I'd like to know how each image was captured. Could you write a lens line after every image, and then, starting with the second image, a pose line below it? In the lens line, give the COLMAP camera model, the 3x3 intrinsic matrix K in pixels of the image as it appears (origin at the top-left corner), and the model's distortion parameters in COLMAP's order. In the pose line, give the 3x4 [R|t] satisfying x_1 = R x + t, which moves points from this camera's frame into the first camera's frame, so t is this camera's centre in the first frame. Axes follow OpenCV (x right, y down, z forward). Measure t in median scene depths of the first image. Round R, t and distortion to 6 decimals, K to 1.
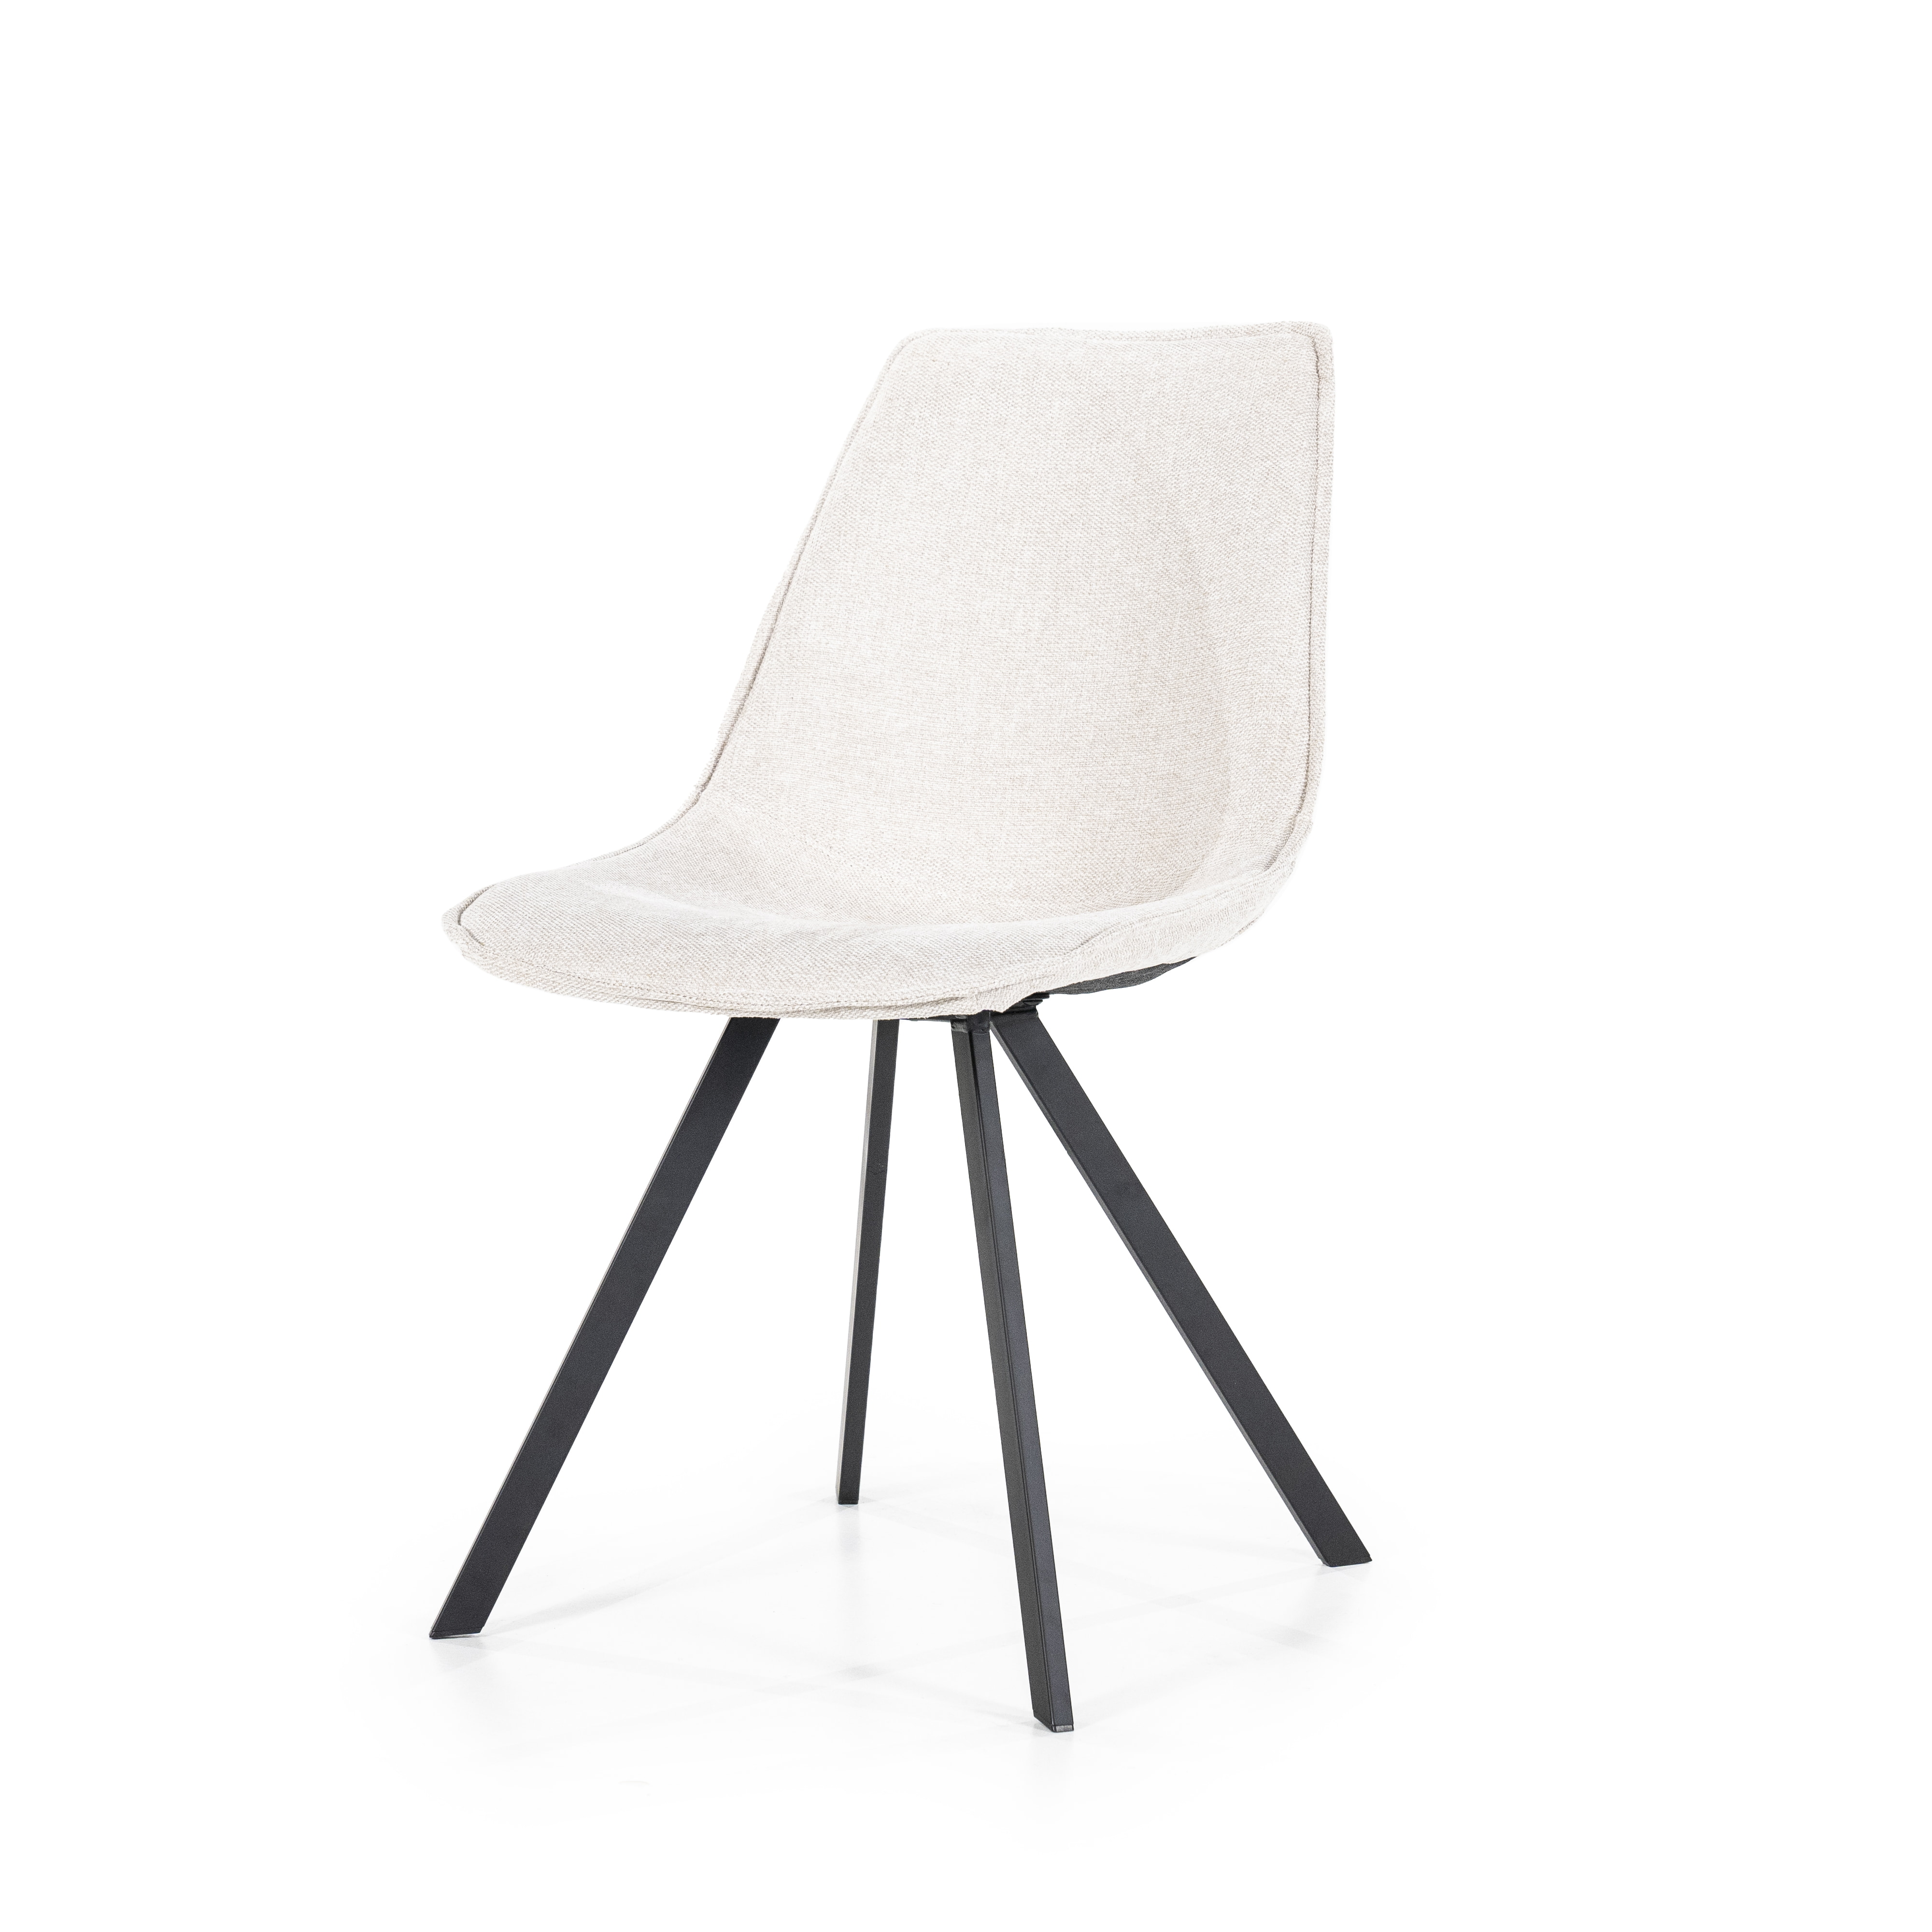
lens RADIAL K [[5480.6, 0, 966.0], [0, 5480.6, 966.0], [0, 0, 1]] dist [0.339585, 0.067245]
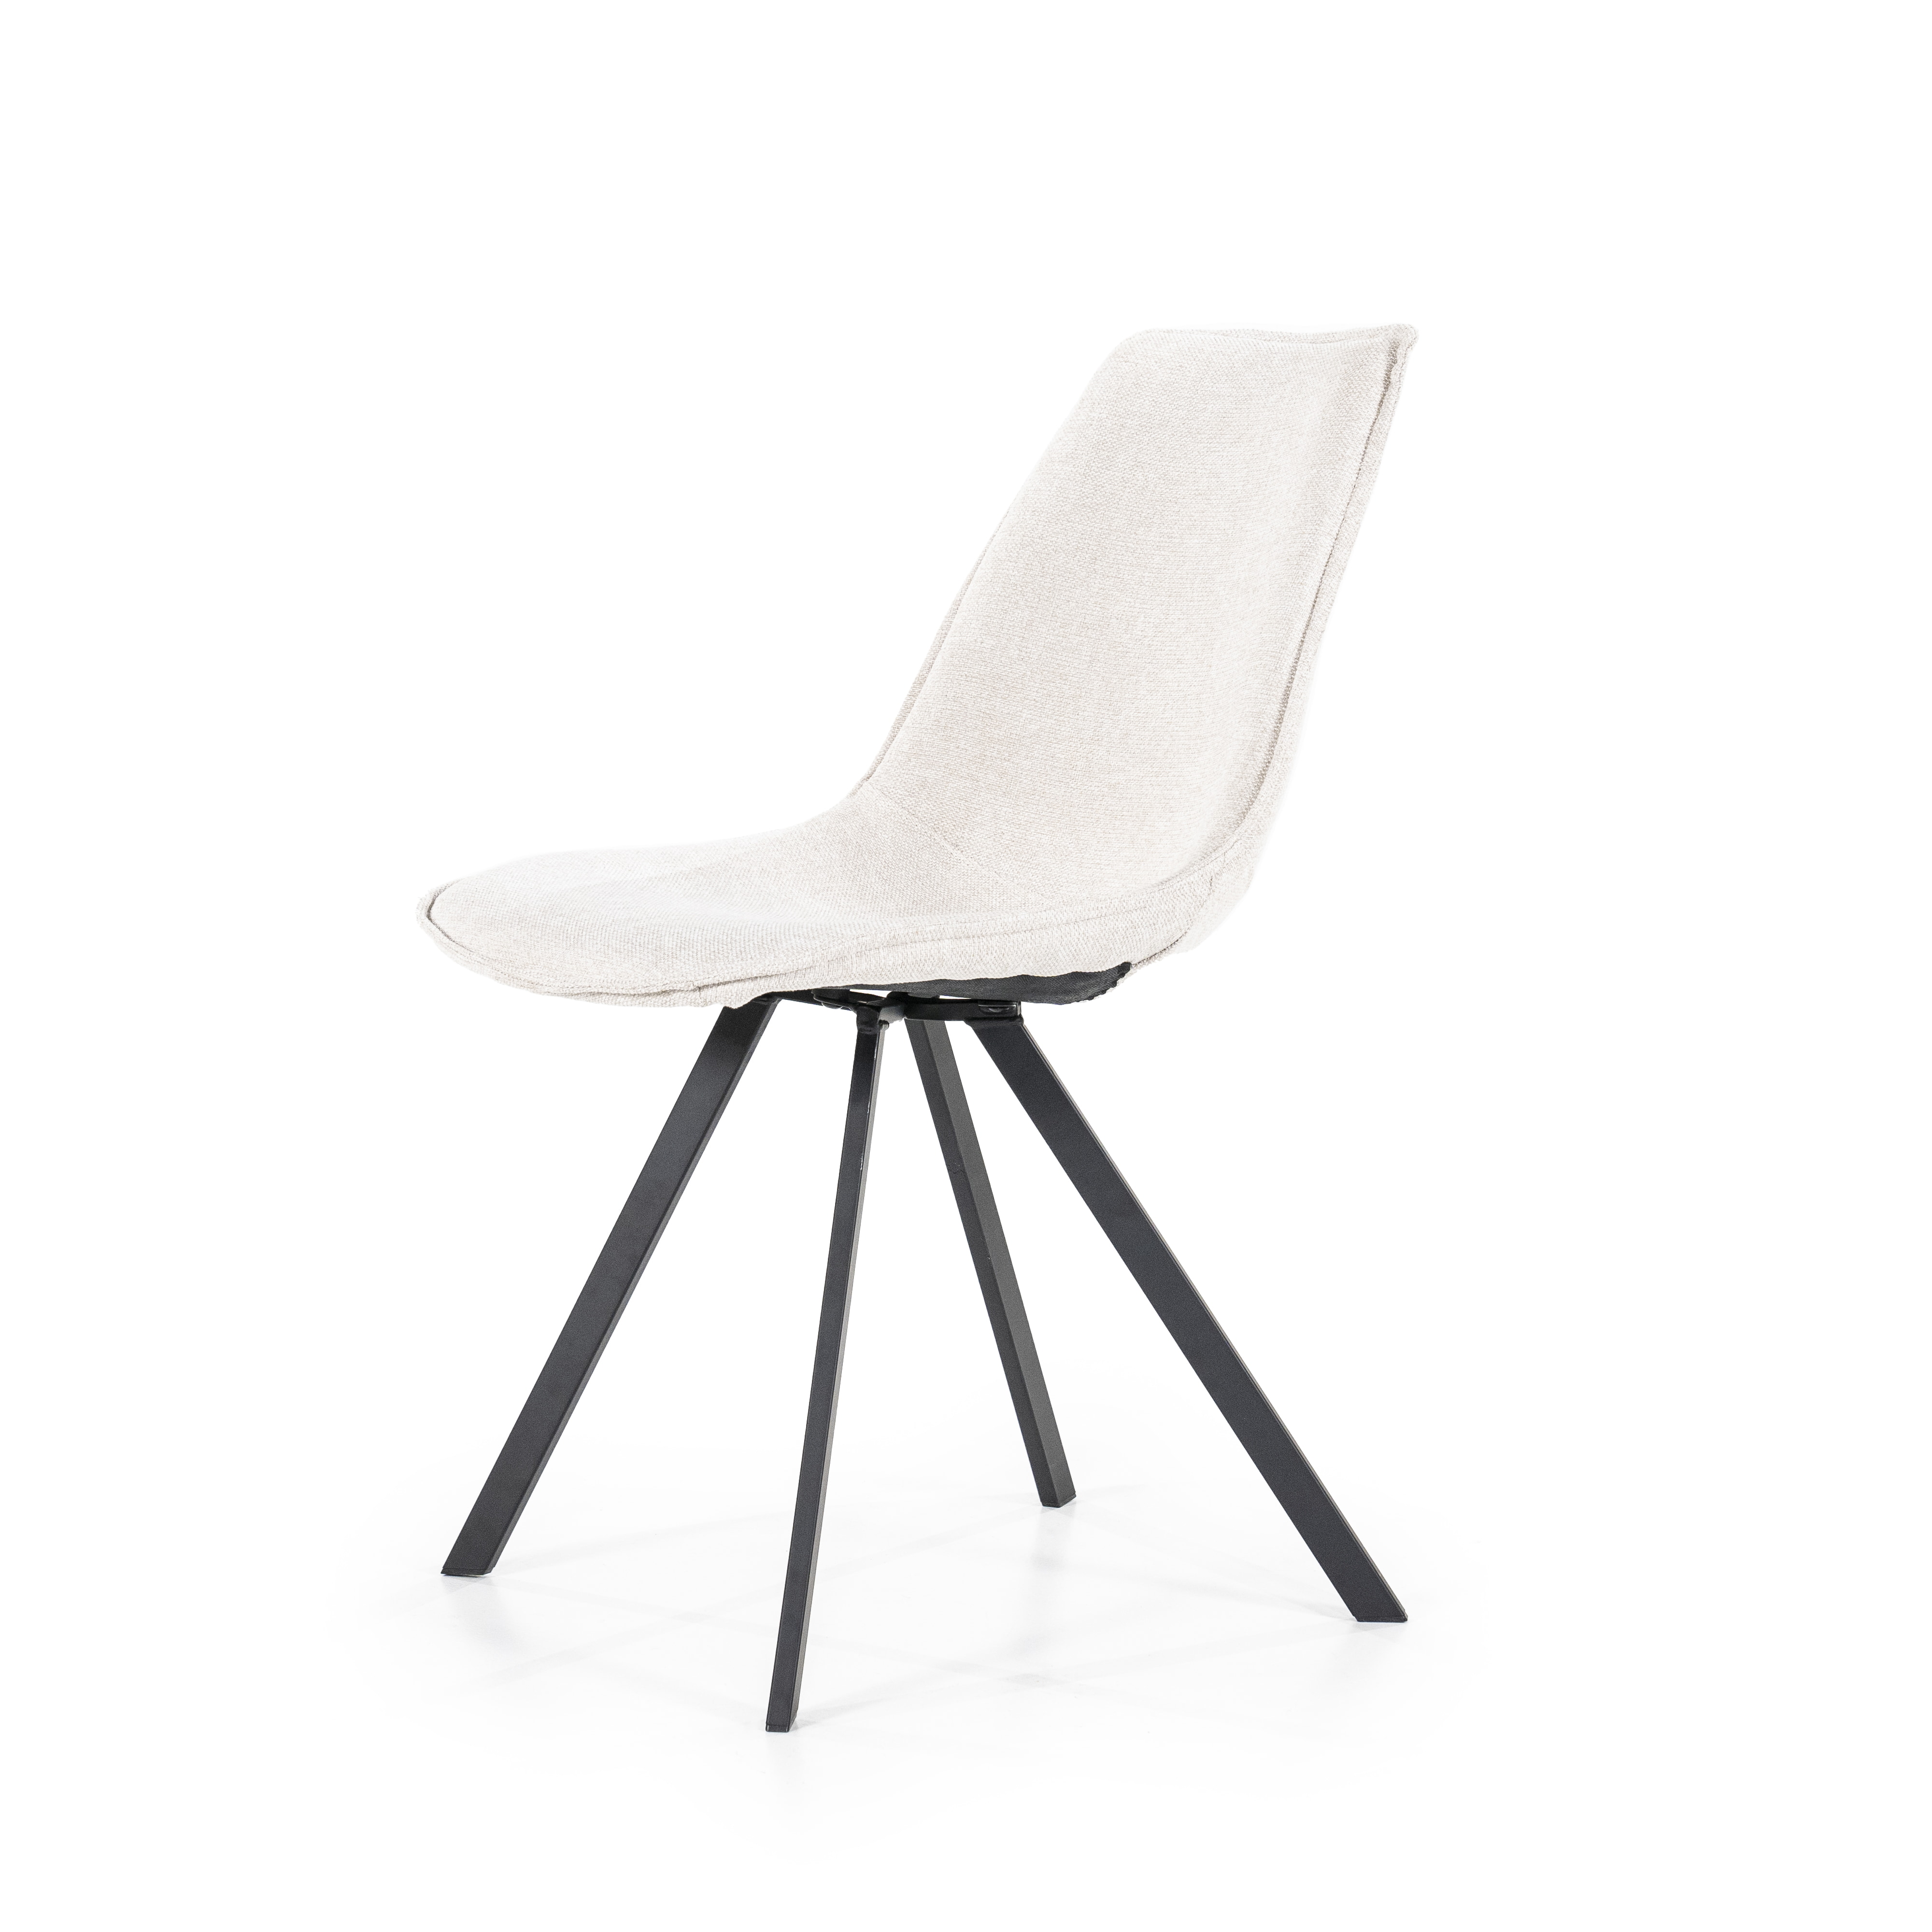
lens RADIAL K [[5480.6, 0, 966.0], [0, 5480.6, 966.0], [0, 0, 1]] dist [0.339585, 0.067245]
pose [[0.875856, 0.064406, -0.478255, 0.457177], [-0.064076, 0.997800, 0.017026, -0.016805], [0.478299, 0.015733, 0.878056, 0.120489]]
